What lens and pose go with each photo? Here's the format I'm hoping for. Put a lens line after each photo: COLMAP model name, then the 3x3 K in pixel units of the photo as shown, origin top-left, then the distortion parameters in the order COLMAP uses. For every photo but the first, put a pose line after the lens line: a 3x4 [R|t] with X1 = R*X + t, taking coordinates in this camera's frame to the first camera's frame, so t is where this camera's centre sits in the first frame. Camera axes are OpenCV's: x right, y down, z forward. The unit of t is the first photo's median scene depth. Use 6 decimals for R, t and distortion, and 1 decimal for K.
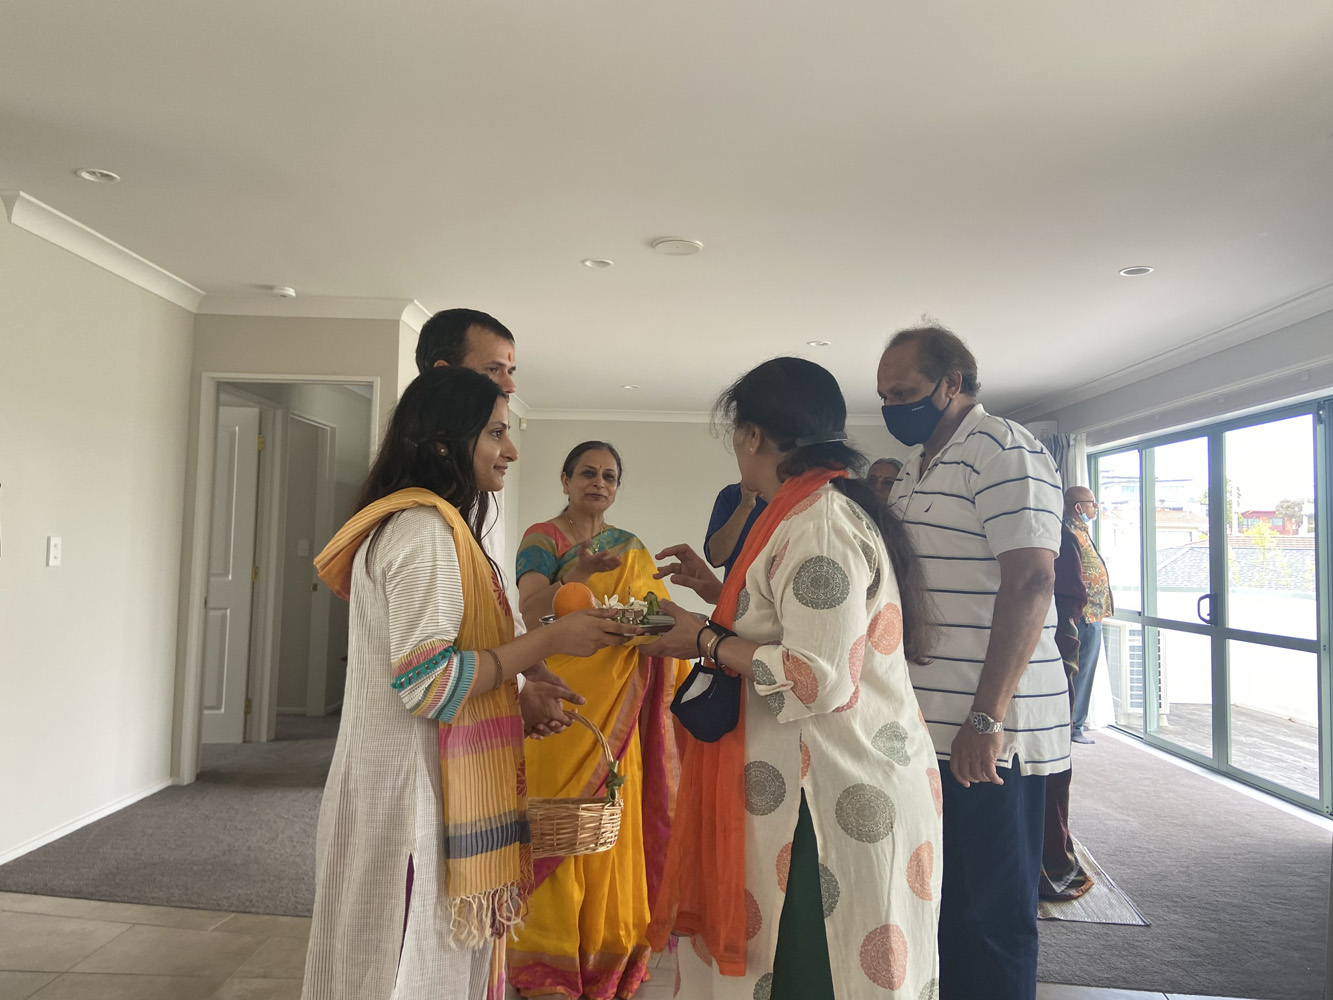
lens RADIAL K [[960.7, 0, 663.8], [0, 960.7, 493.6], [0, 0, 1]] dist [0.085010, -0.085429]
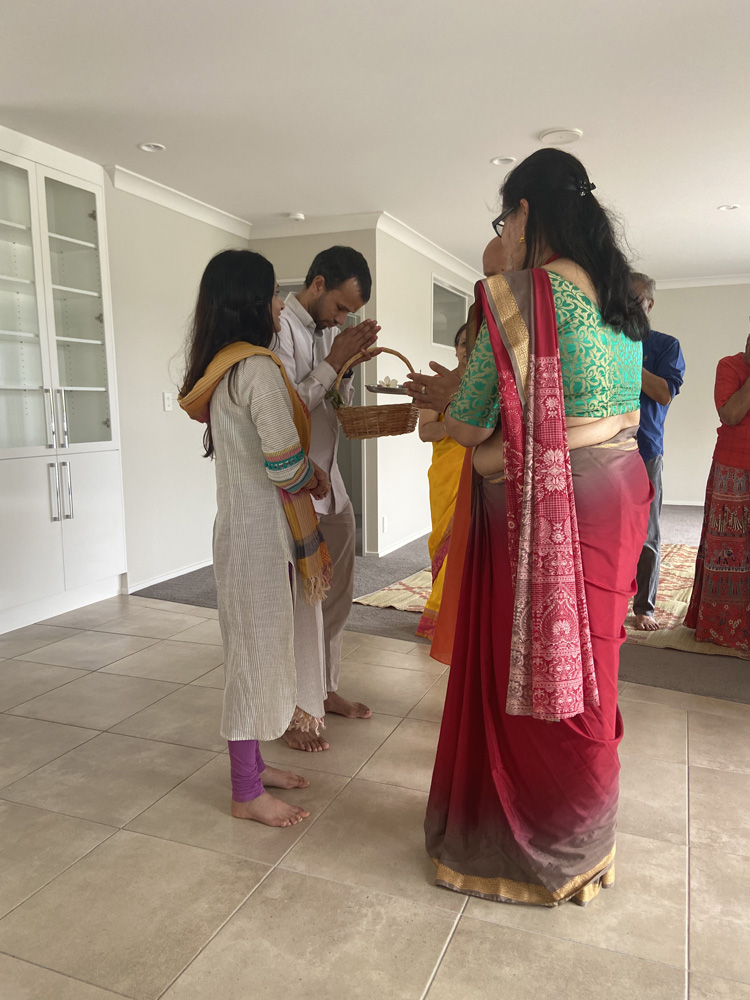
lens RADIAL K [[720.7, 0, 393.2], [0, 720.7, 514.9], [0, 0, 1]] dist [0.085010, -0.085429]
pose [[0.931008, 0.035911, -0.363228, 0.145578], [0.038326, 0.980029, 0.195127, 0.016875], [0.362981, -0.195586, 0.911038, -0.001371]]
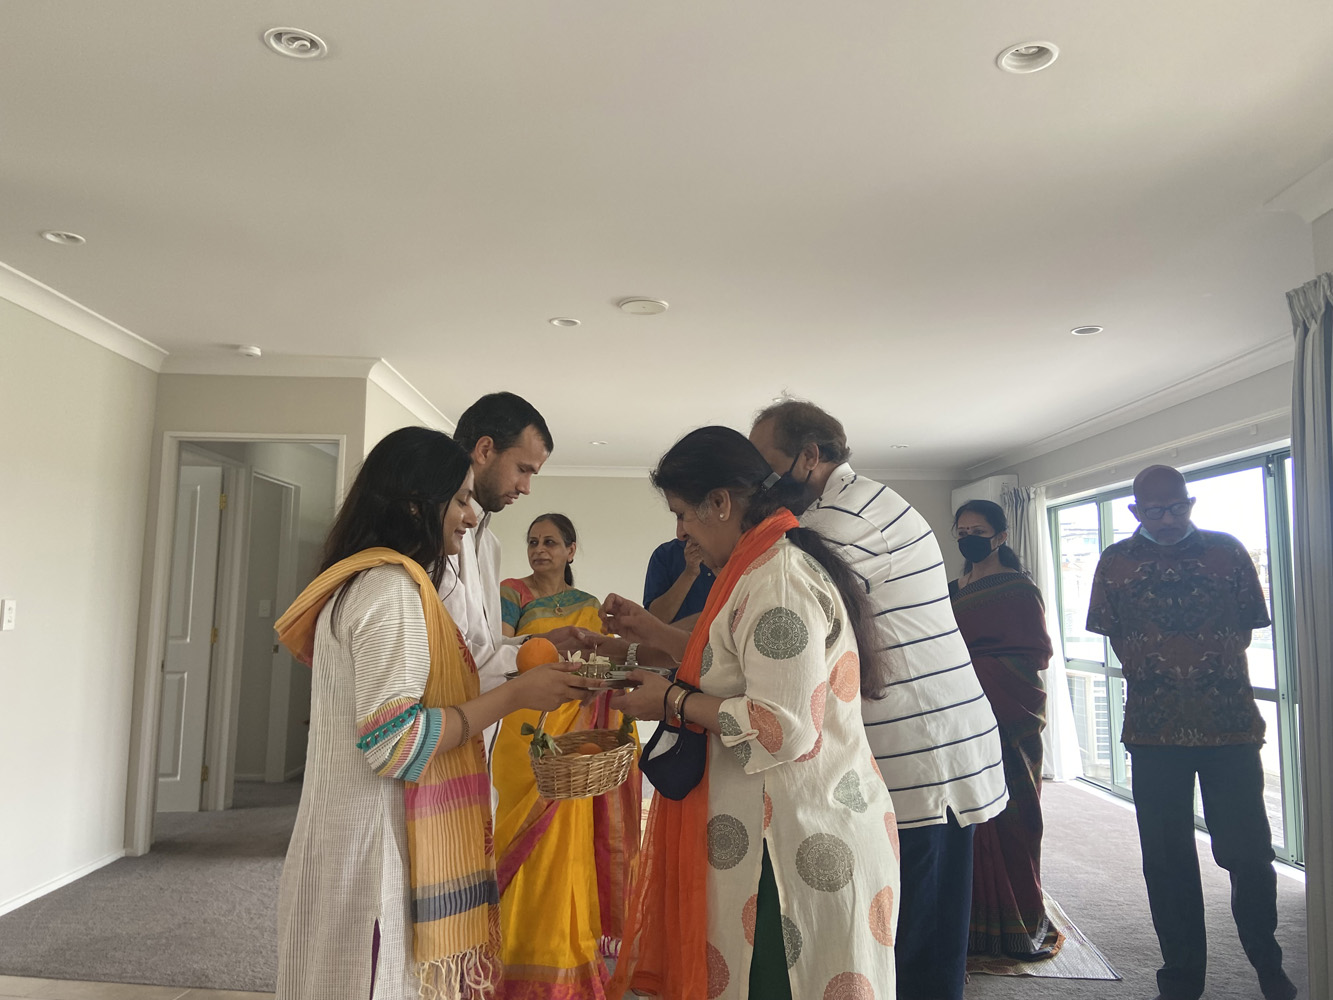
lens RADIAL K [[960.7, 0, 666.2], [0, 960.7, 499.2], [0, 0, 1]] dist [0.085010, -0.085429]
pose [[0.999346, -0.007025, 0.035480, 0.000753], [0.008854, 0.998624, -0.051685, 0.000211], [-0.035068, 0.051966, 0.998033, -0.006122]]
